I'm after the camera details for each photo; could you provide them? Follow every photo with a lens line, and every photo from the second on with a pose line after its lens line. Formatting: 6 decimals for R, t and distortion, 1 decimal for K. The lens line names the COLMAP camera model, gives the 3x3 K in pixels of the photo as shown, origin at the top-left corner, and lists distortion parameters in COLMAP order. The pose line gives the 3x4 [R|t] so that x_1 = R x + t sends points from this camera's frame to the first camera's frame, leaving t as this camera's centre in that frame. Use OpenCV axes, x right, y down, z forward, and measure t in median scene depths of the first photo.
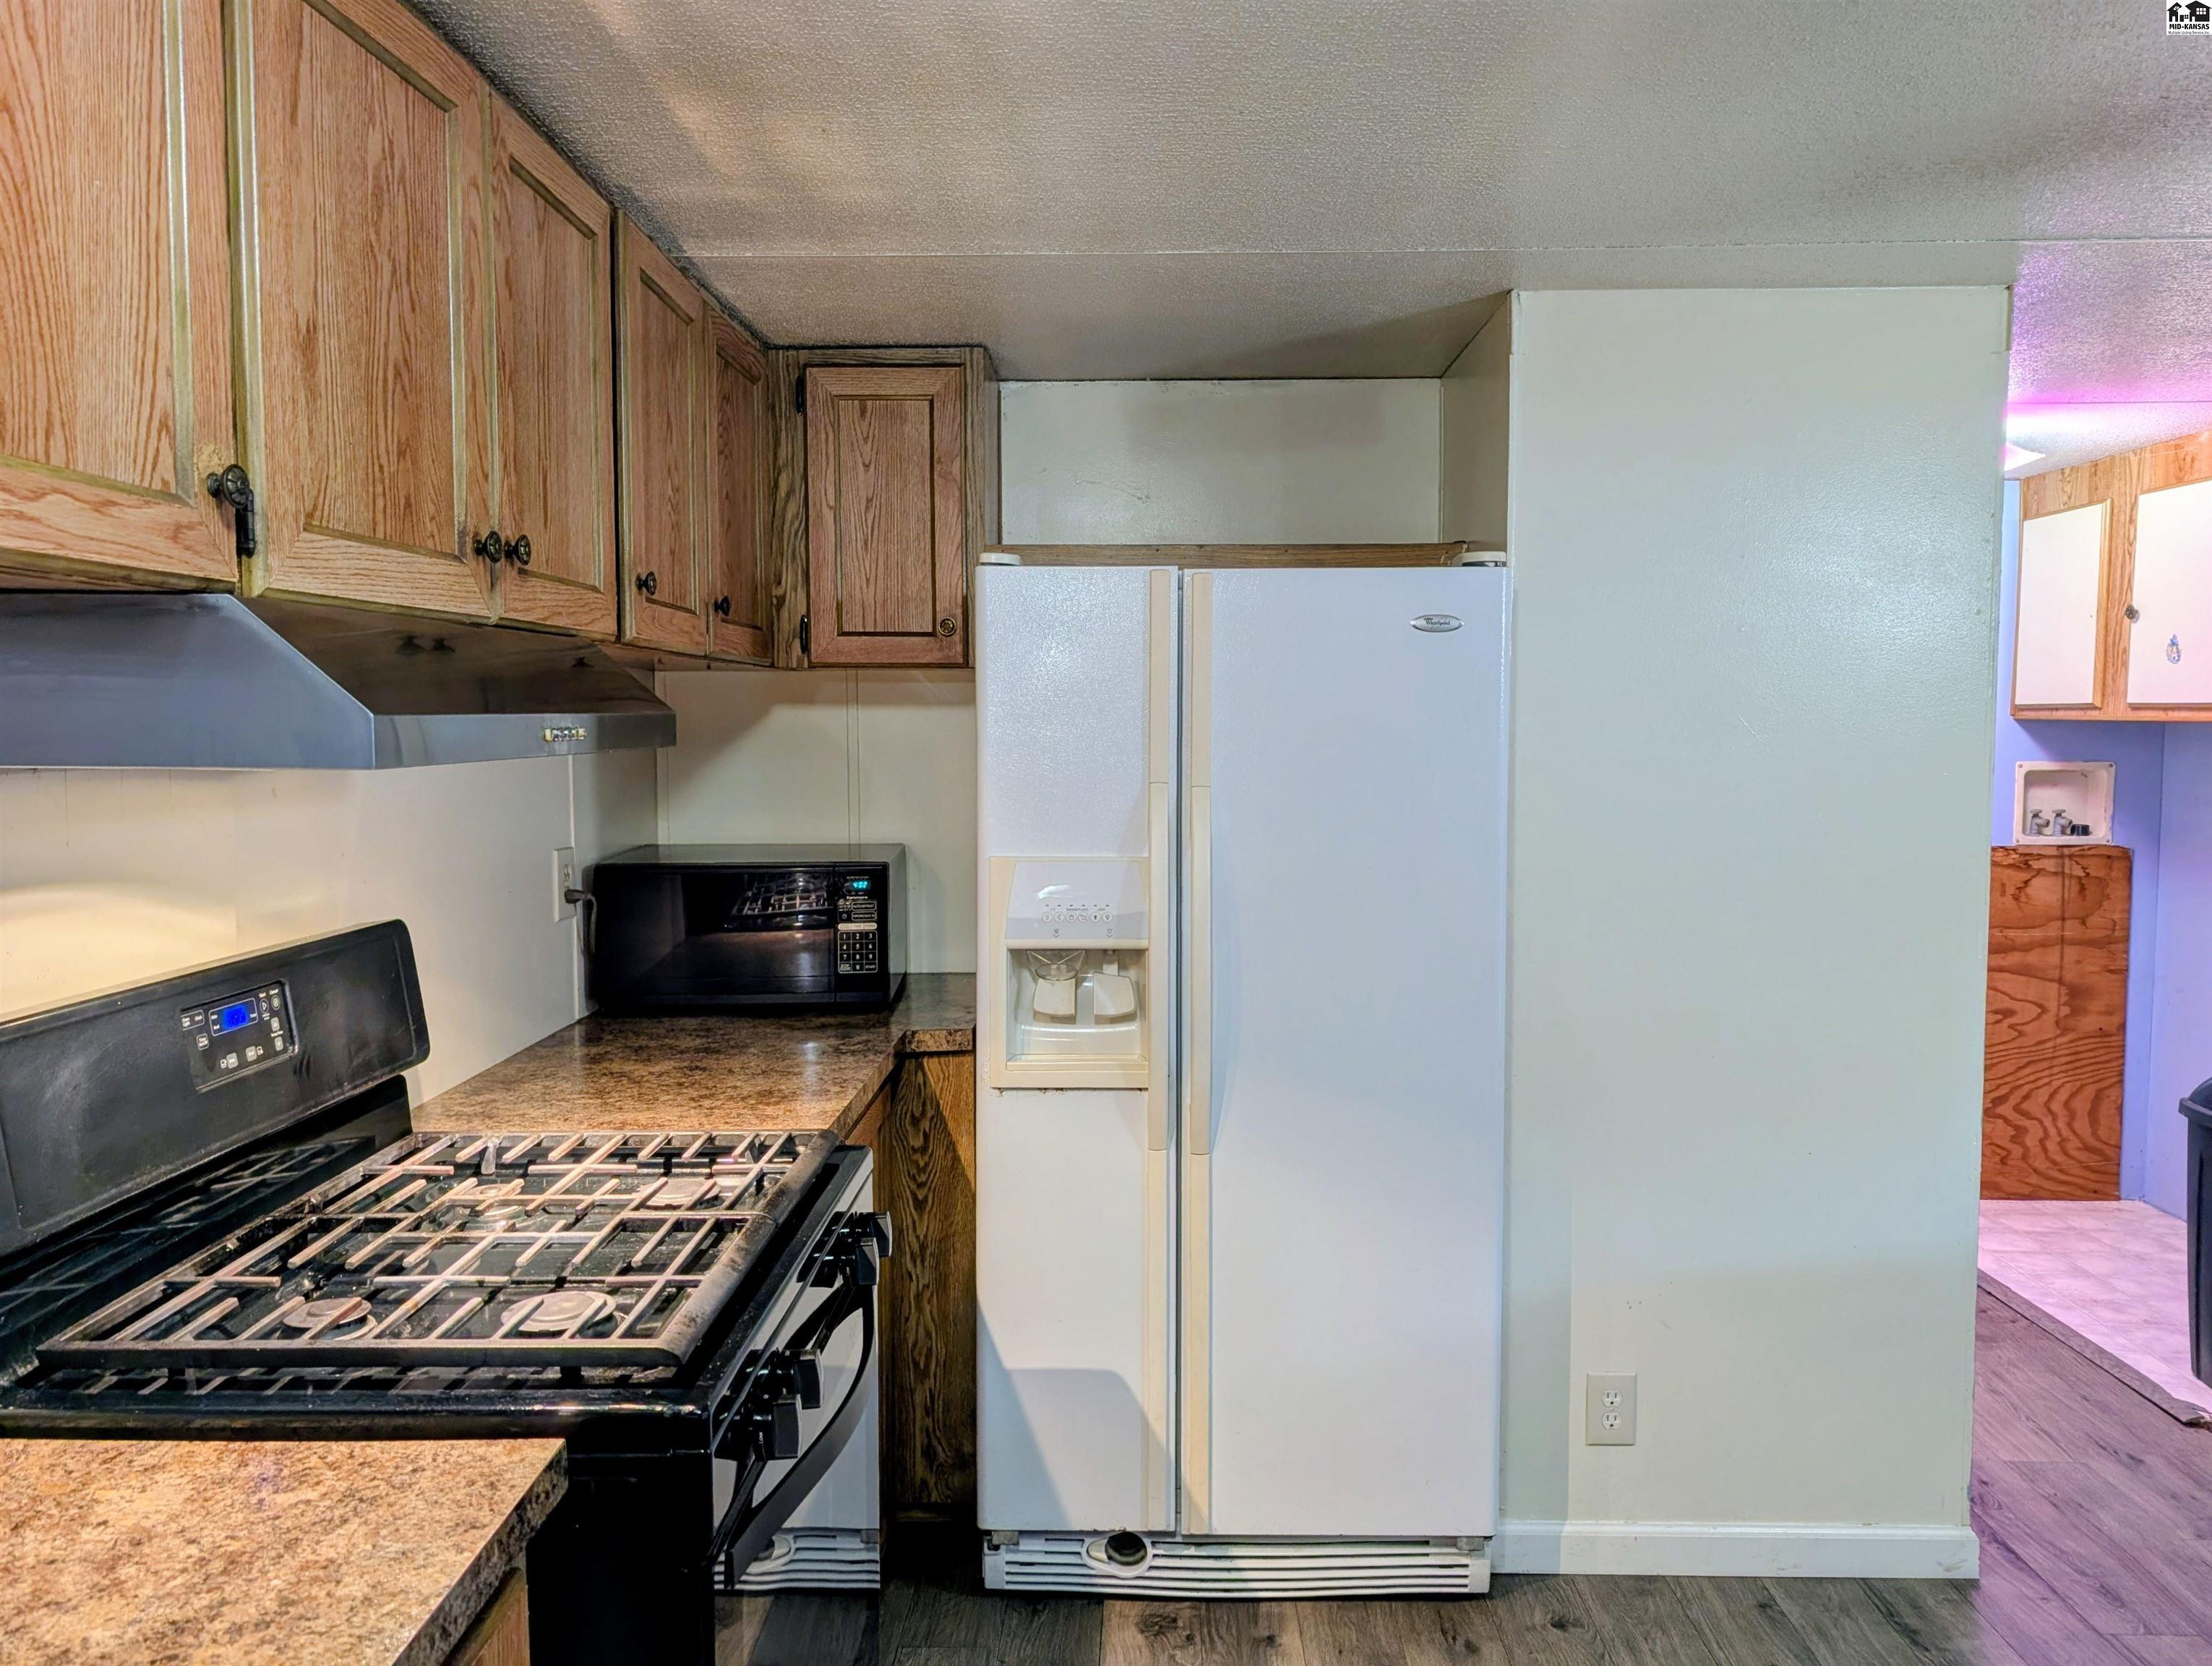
lens RADIAL K [[1586.4, 0, 1095.0], [0, 1586.4, 831.9], [0, 0, 1]] dist [0.022846, -0.025672]
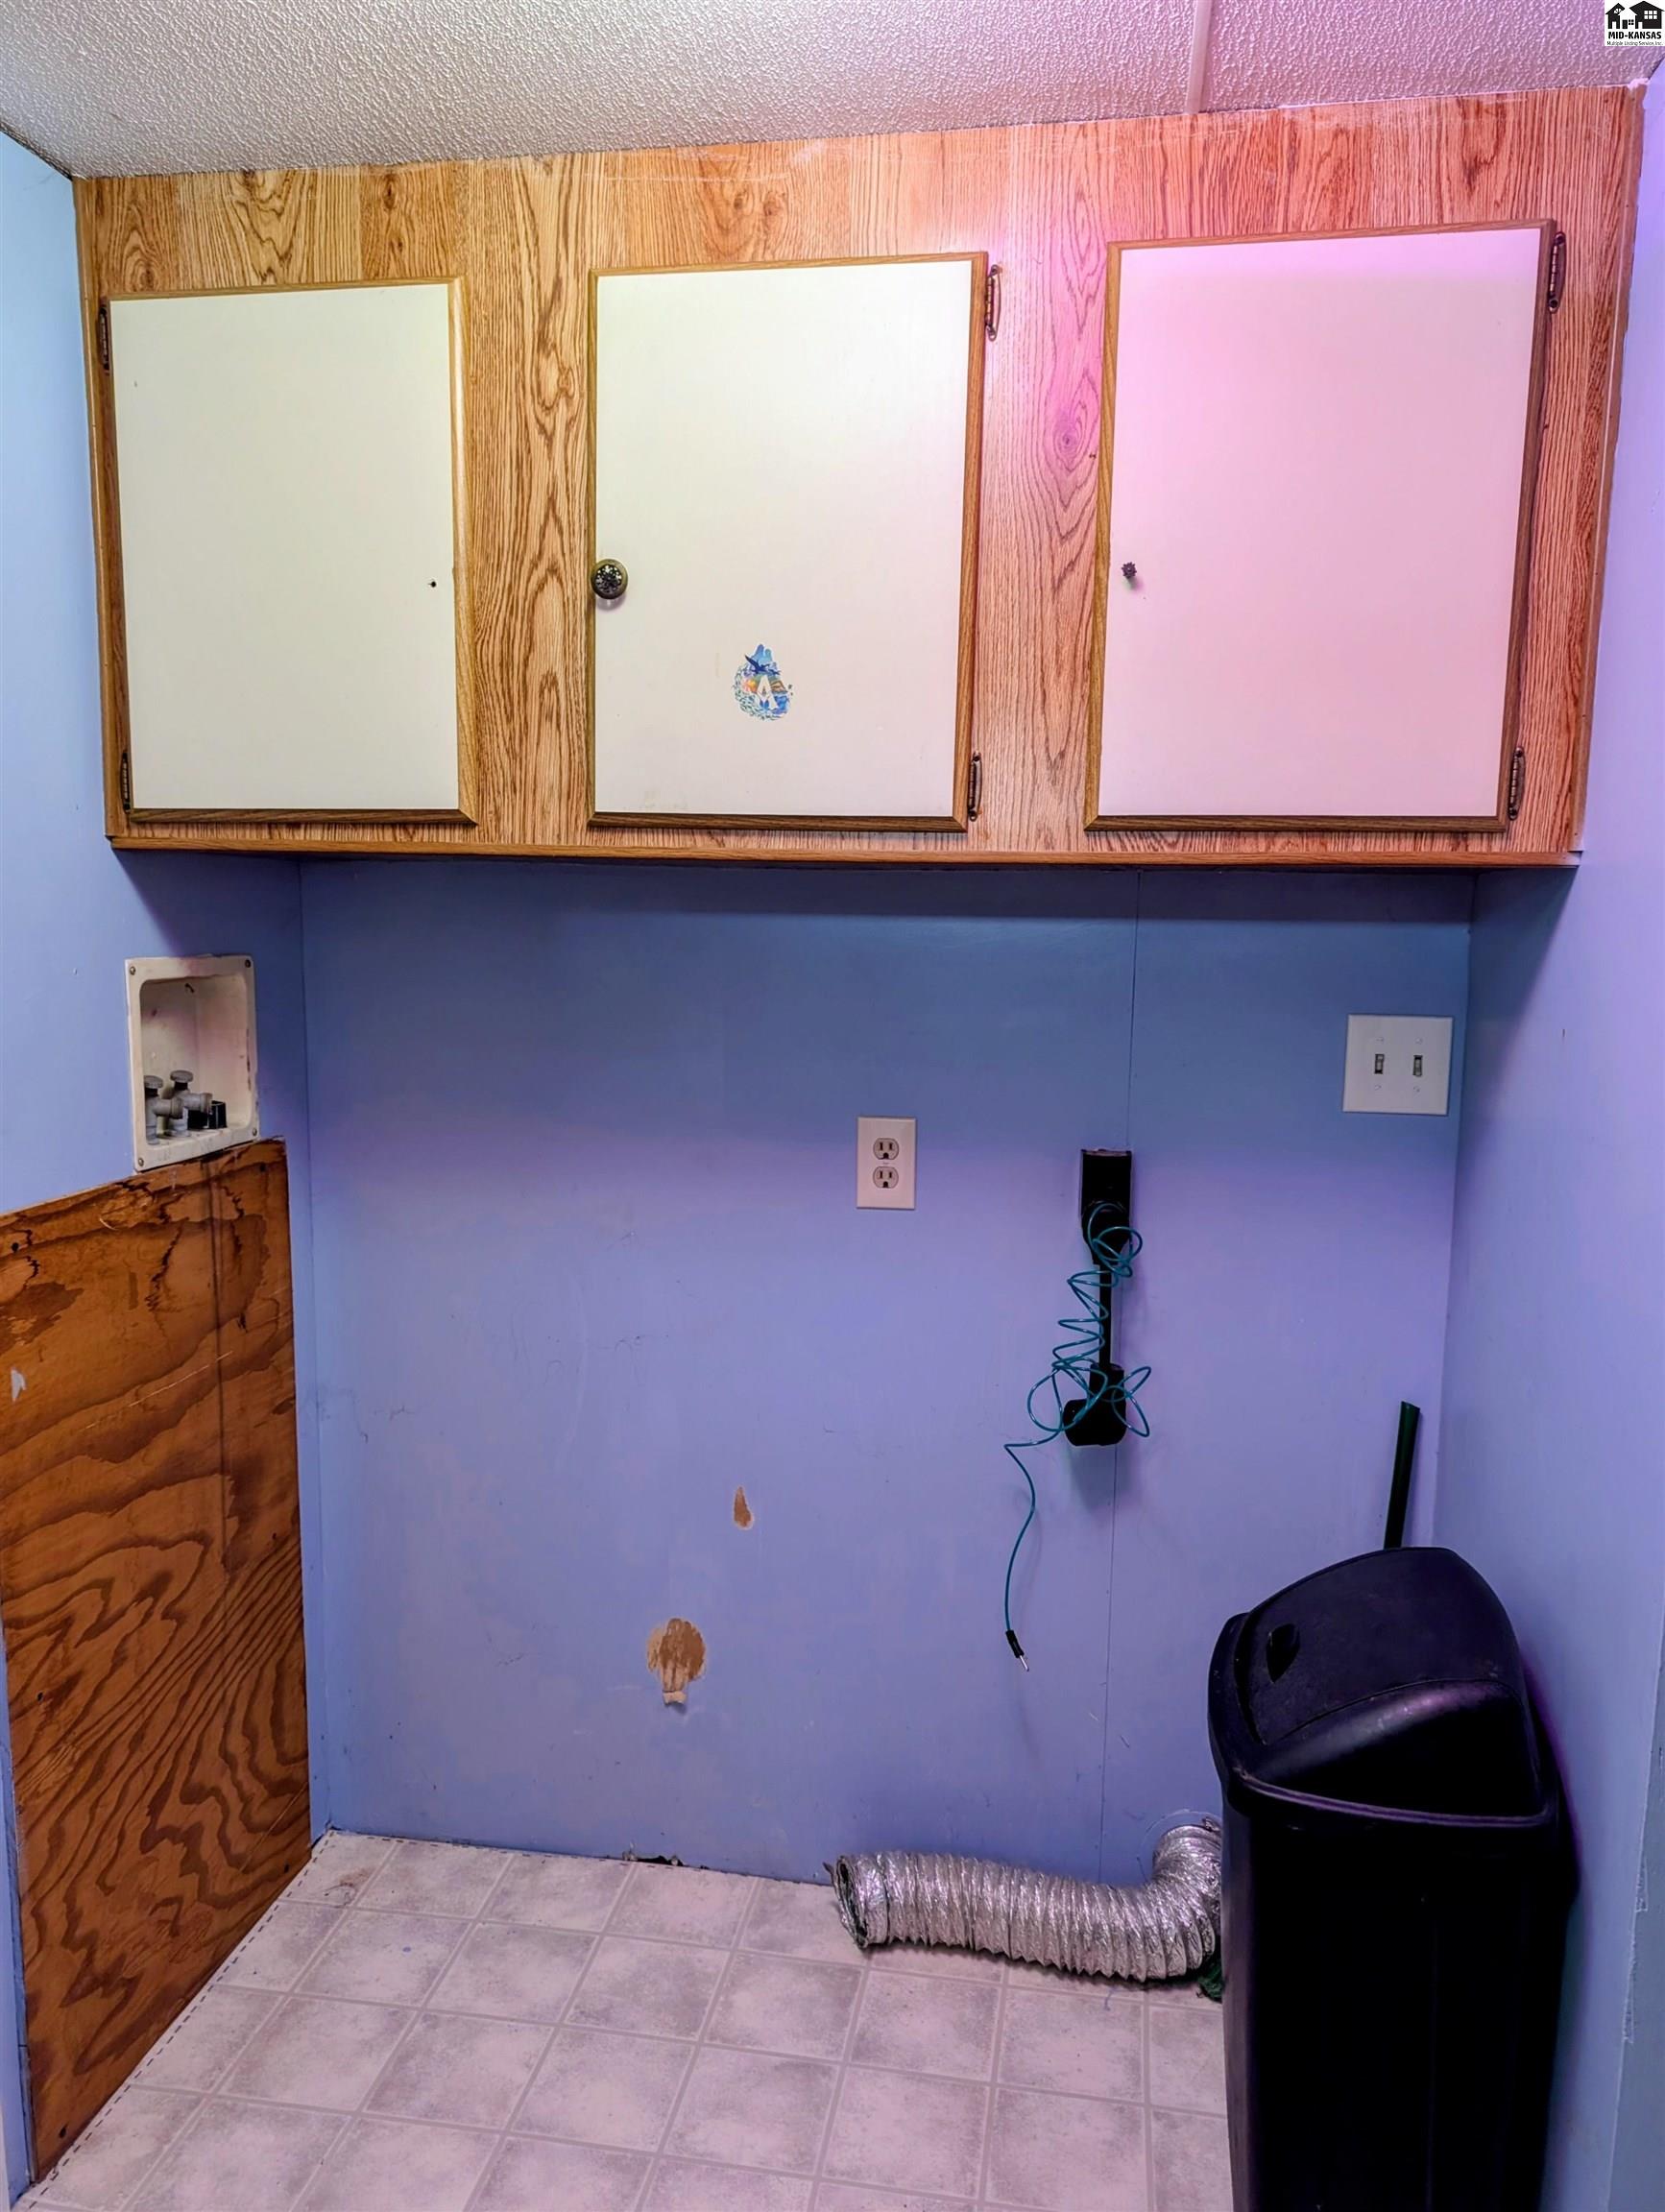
lens RADIAL K [[1577.5, 0, 834.8], [0, 1577.5, 1135.9], [0, 0, 1]] dist [0.010840, -0.003938]
pose [[0.134337, -0.130518, 0.982303, 0.218260], [0.054966, 0.990743, 0.124122, -0.039671], [-0.989410, 0.037319, 0.140268, 0.774512]]
